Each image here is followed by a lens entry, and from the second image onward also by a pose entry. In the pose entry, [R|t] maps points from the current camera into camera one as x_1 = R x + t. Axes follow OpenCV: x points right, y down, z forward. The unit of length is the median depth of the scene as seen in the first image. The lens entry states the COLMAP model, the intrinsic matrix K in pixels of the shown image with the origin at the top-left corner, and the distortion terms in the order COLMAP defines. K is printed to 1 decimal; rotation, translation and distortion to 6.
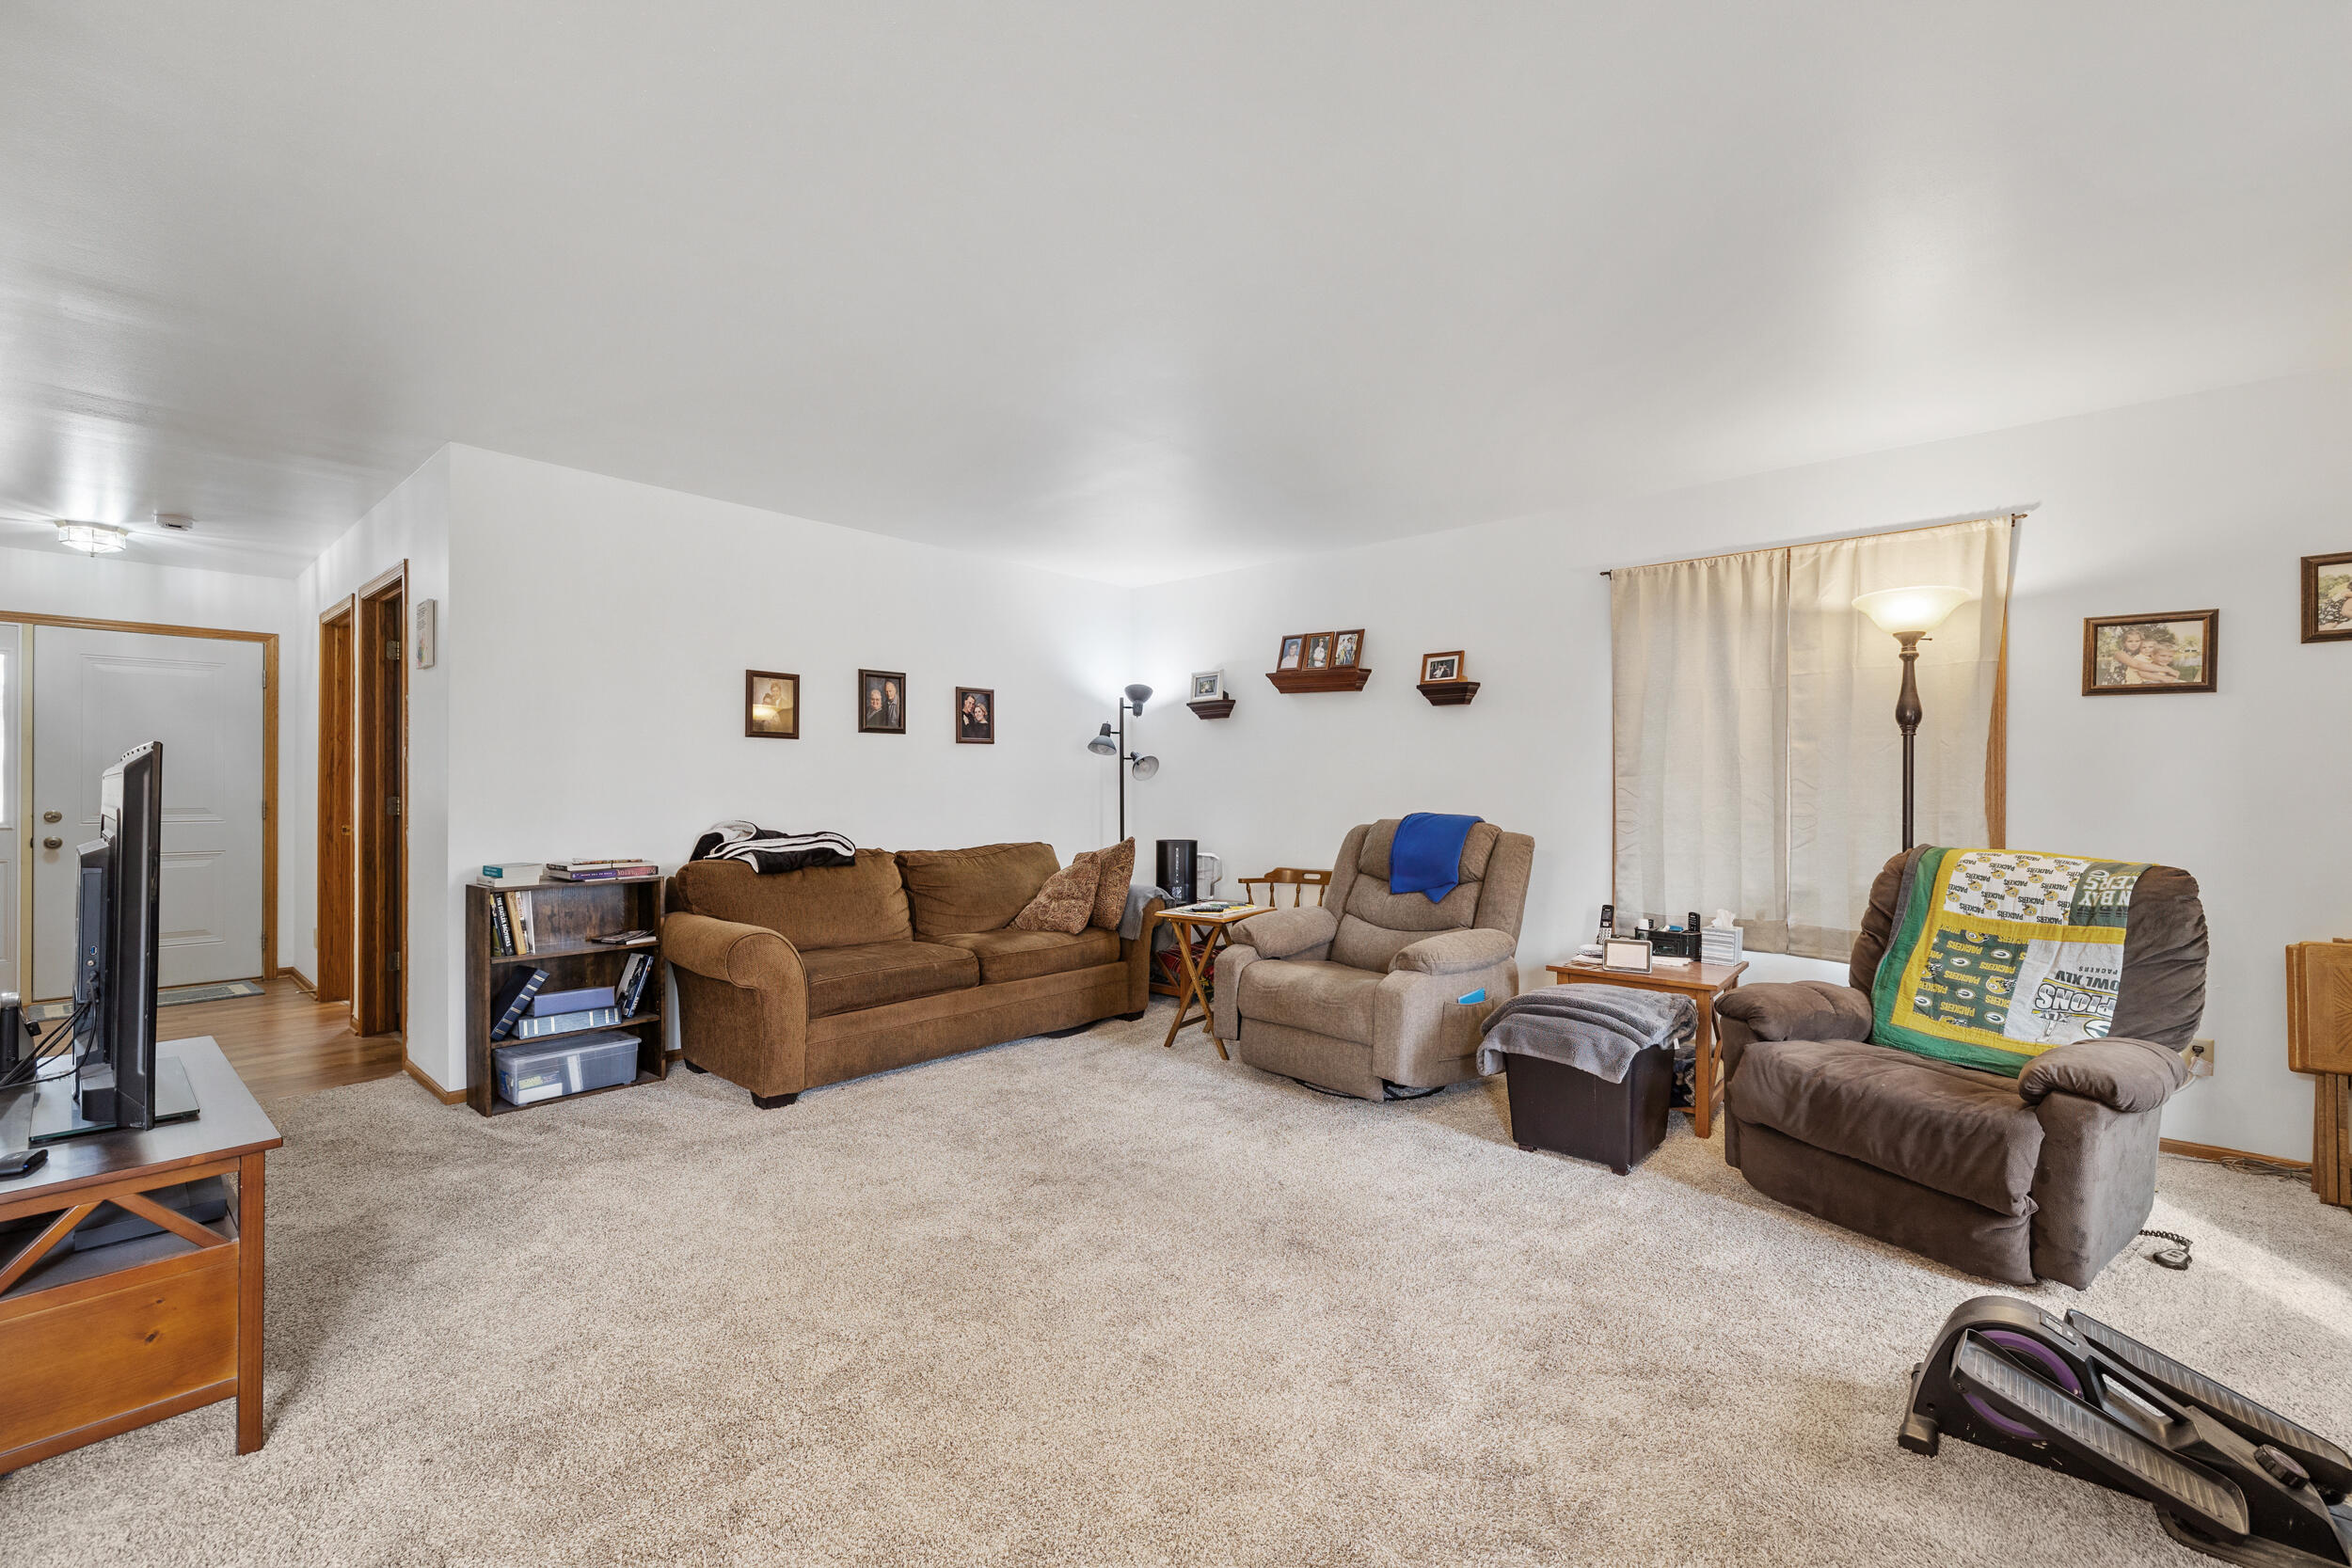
lens RADIAL K [[1021.2, 0, 1194.2], [0, 1021.2, 790.0], [0, 0, 1]] dist [0.003083, 0.000070]
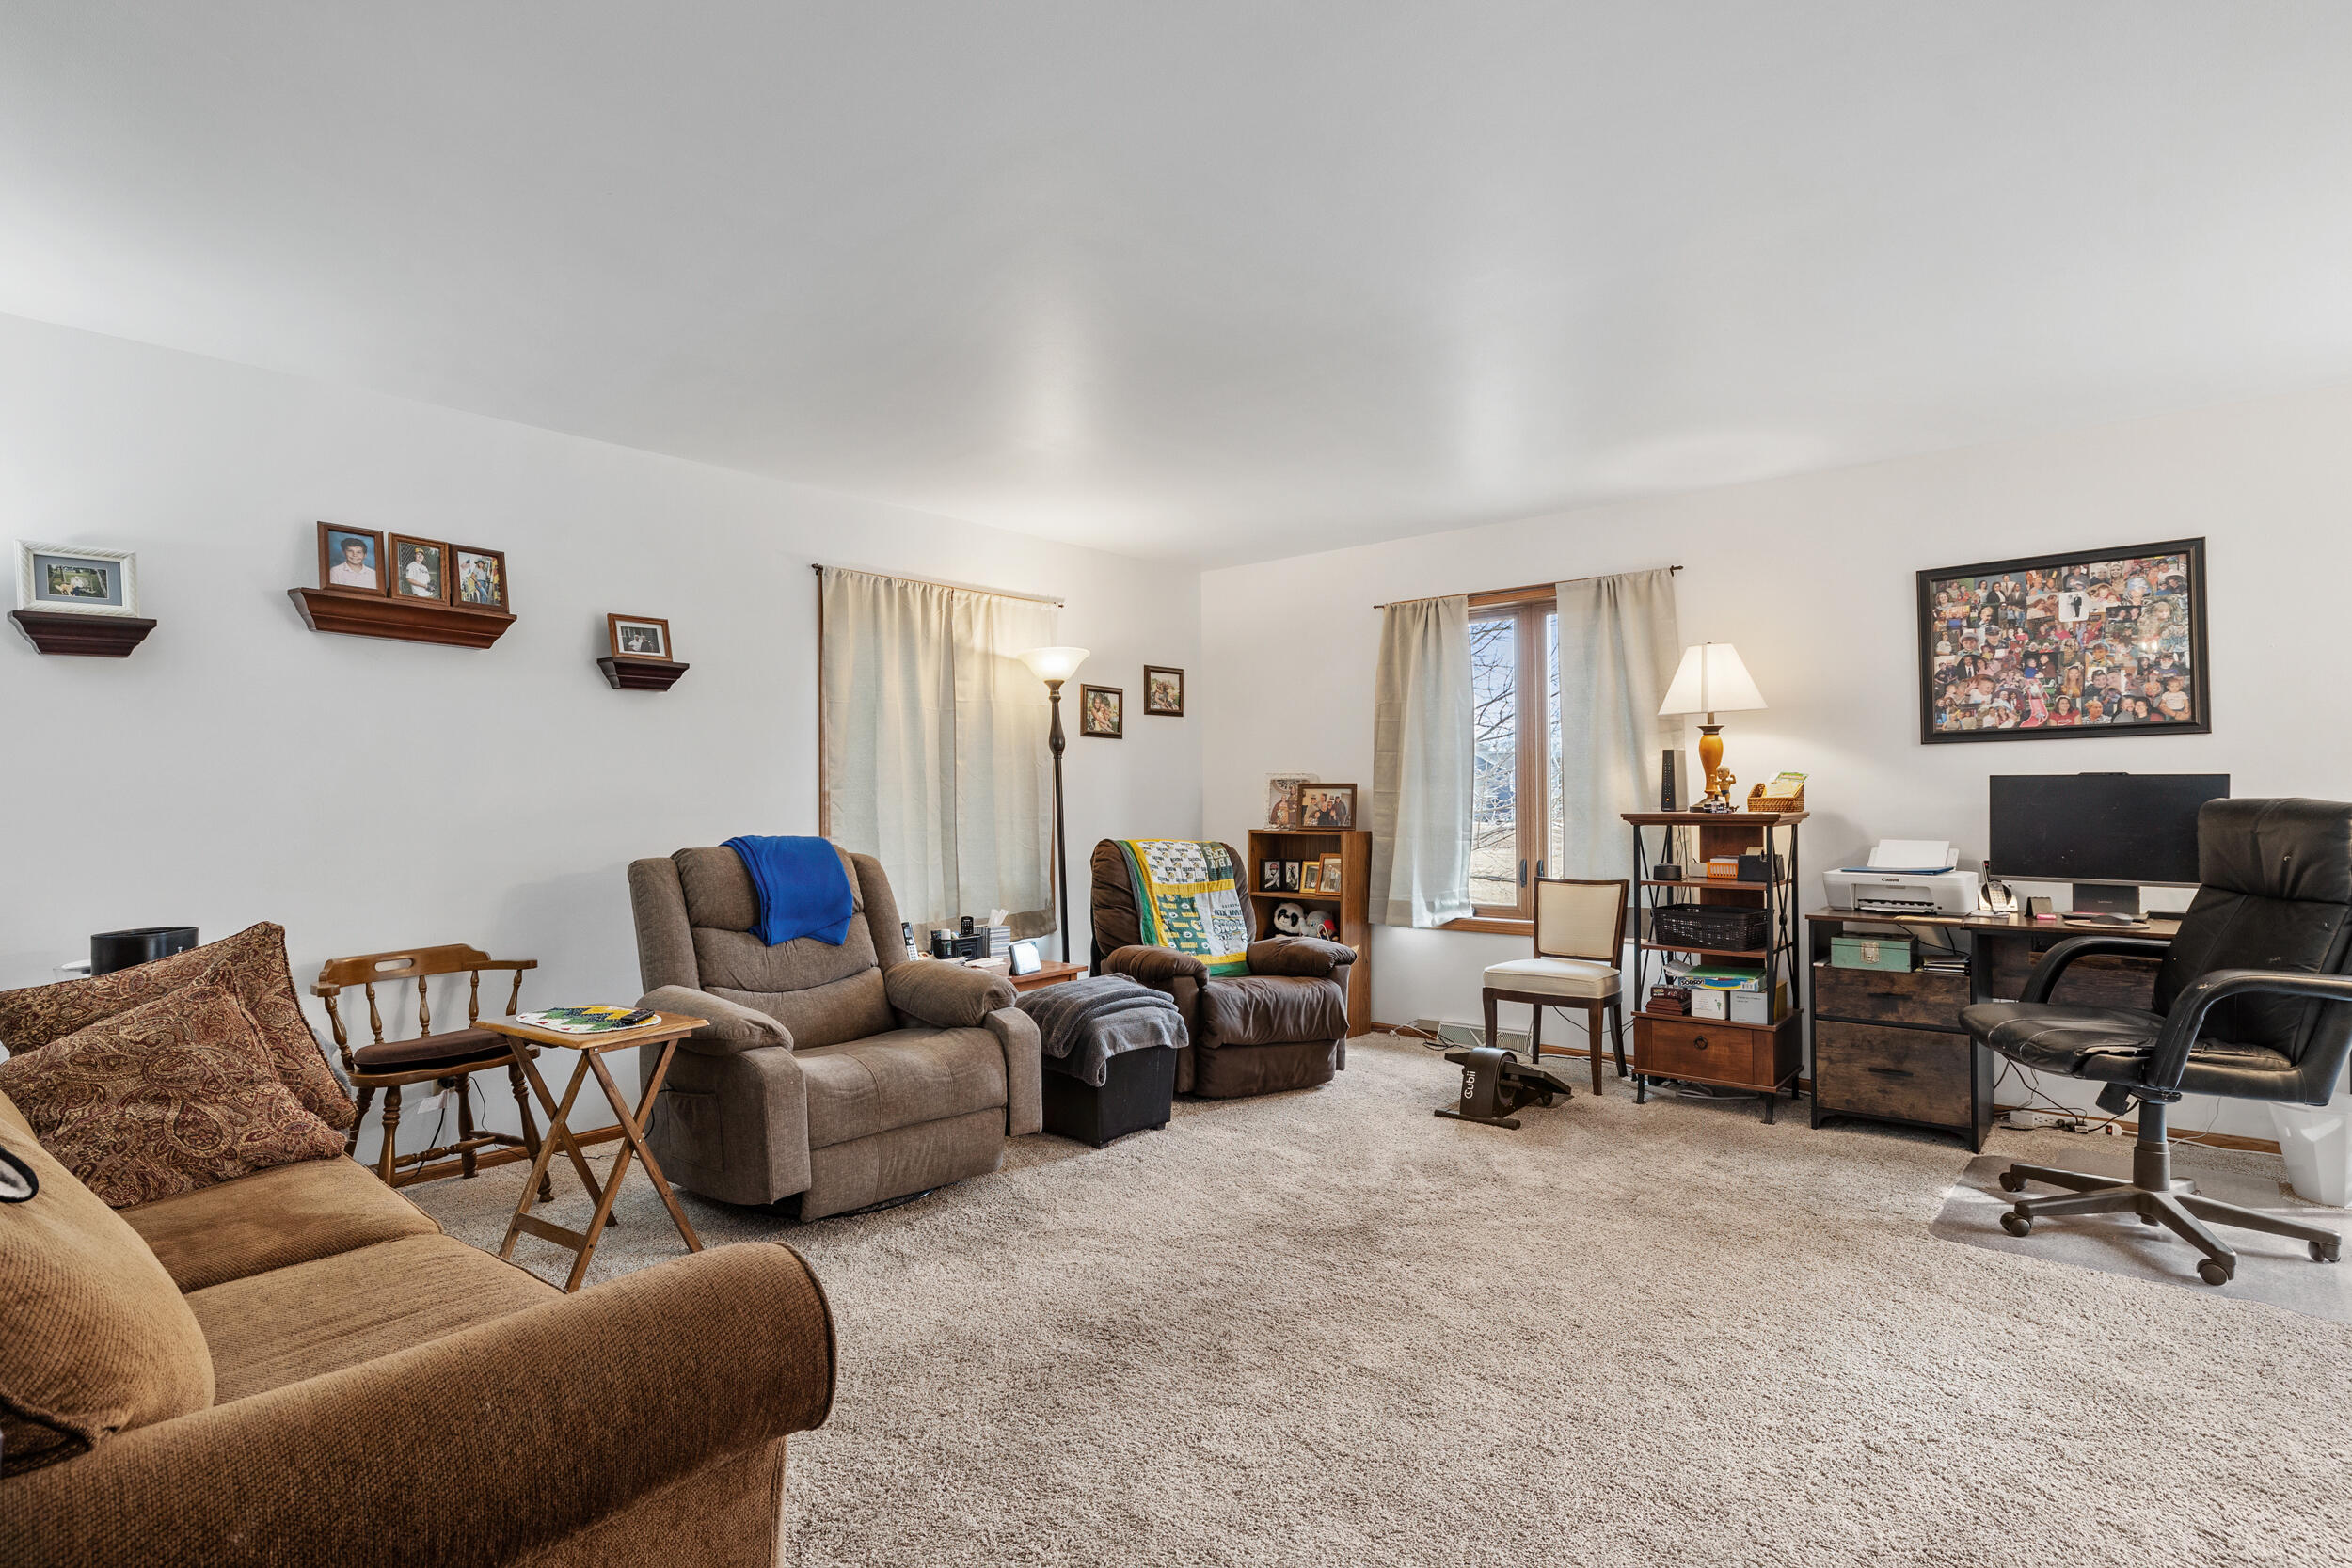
lens RADIAL K [[1153.9, 0, 1183.2], [0, 1153.9, 789.1], [0, 0, 1]] dist [-0.000800, 0.000237]
pose [[-0.012147, 0.002502, 0.999923, -0.712212], [0.010425, 0.999943, -0.002375, -0.008114], [-0.999872, 0.010395, -0.012173, 0.772396]]
